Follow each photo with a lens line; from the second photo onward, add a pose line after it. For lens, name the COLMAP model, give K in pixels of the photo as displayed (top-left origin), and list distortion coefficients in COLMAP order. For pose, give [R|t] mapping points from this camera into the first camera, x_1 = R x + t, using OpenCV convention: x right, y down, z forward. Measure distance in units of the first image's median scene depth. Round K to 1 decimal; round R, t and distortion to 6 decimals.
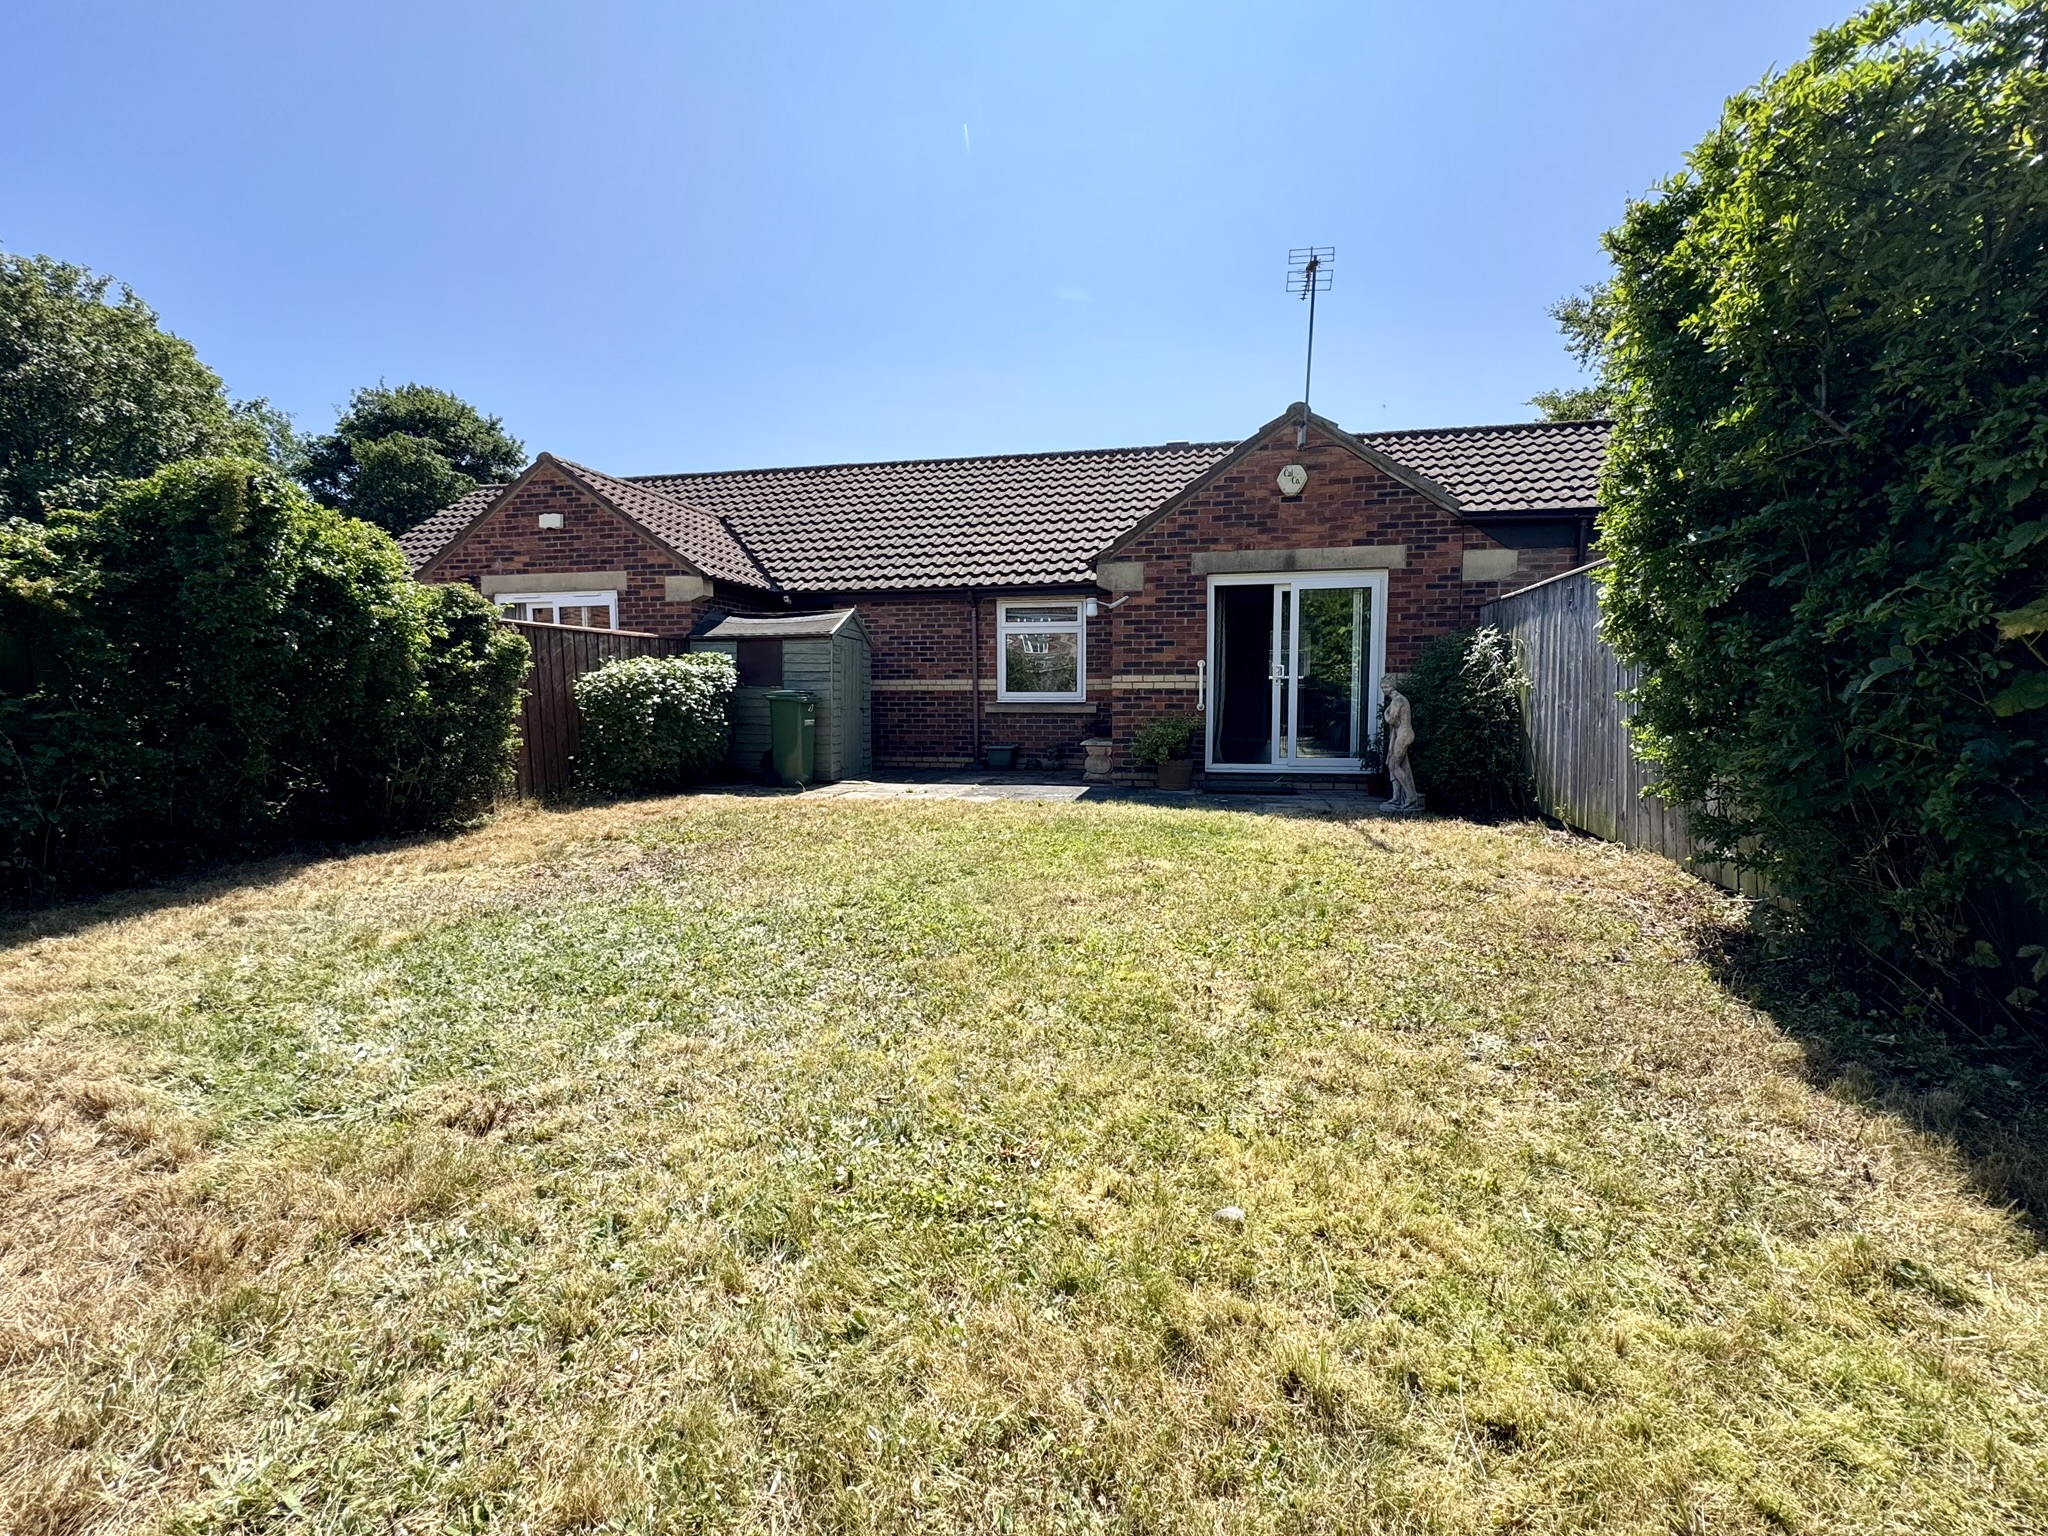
lens RADIAL K [[910.3, 0, 1023.5], [0, 910.3, 758.1], [0, 0, 1]] dist [-0.003873, 0.000763]
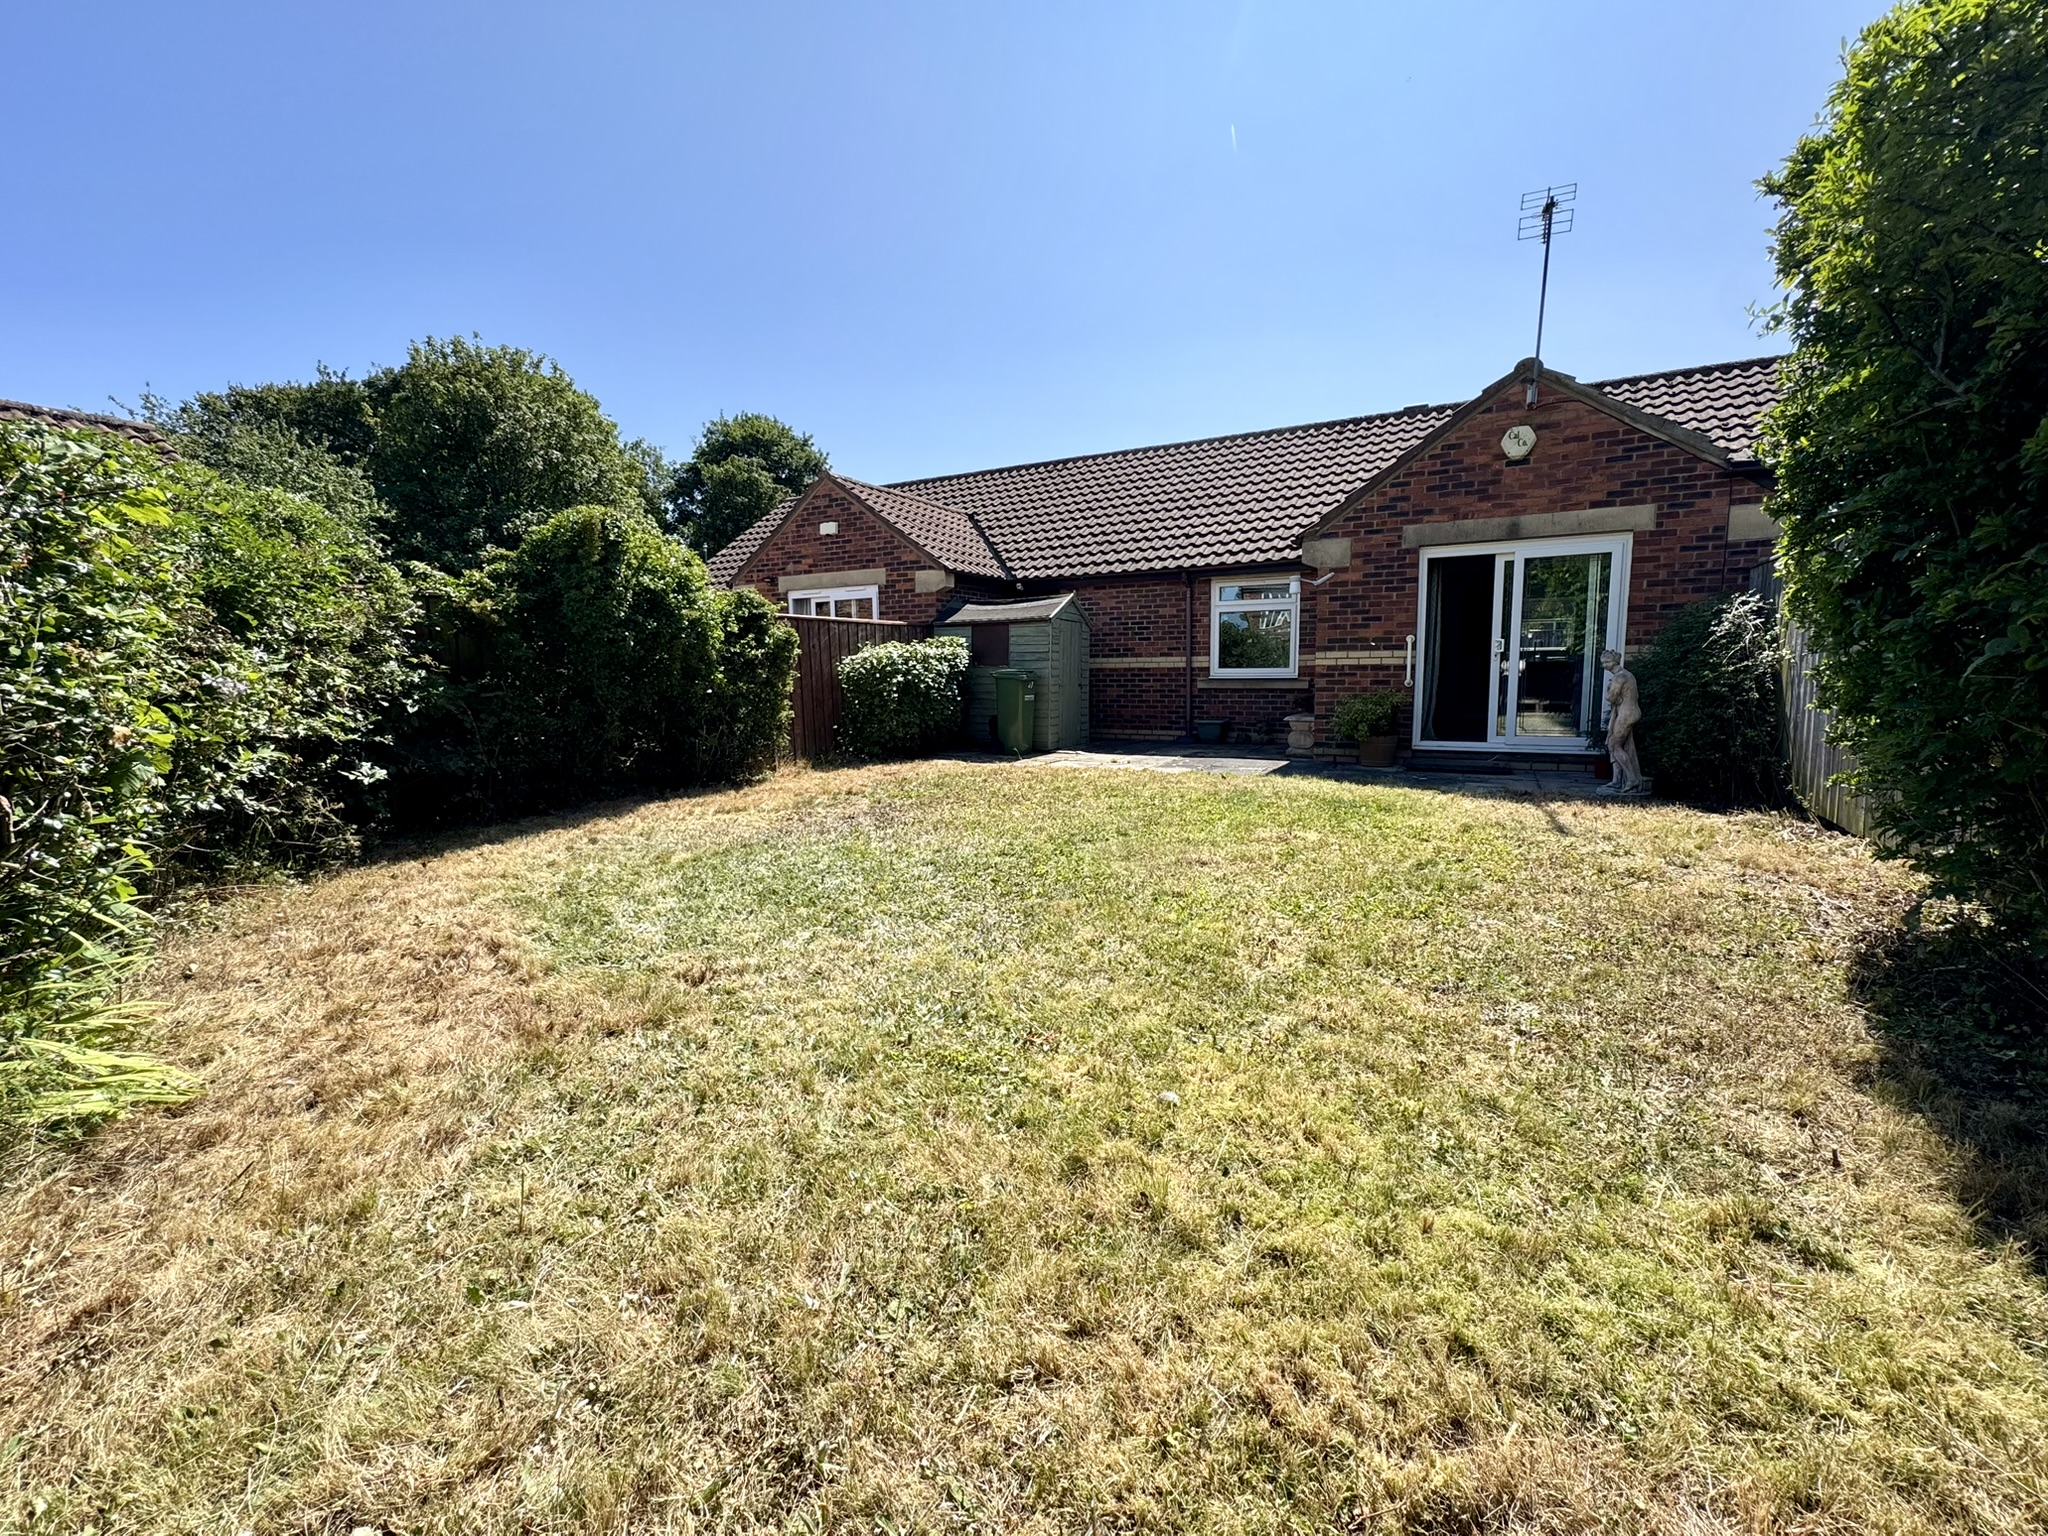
lens RADIAL K [[910.3, 0, 1023.5], [0, 910.3, 758.1], [0, 0, 1]] dist [-0.003873, 0.000763]
pose [[0.949070, 0.023294, -0.314203, 0.148842], [-0.013342, 0.999340, 0.033785, -0.003736], [0.314783, -0.027872, 0.948754, -0.088949]]
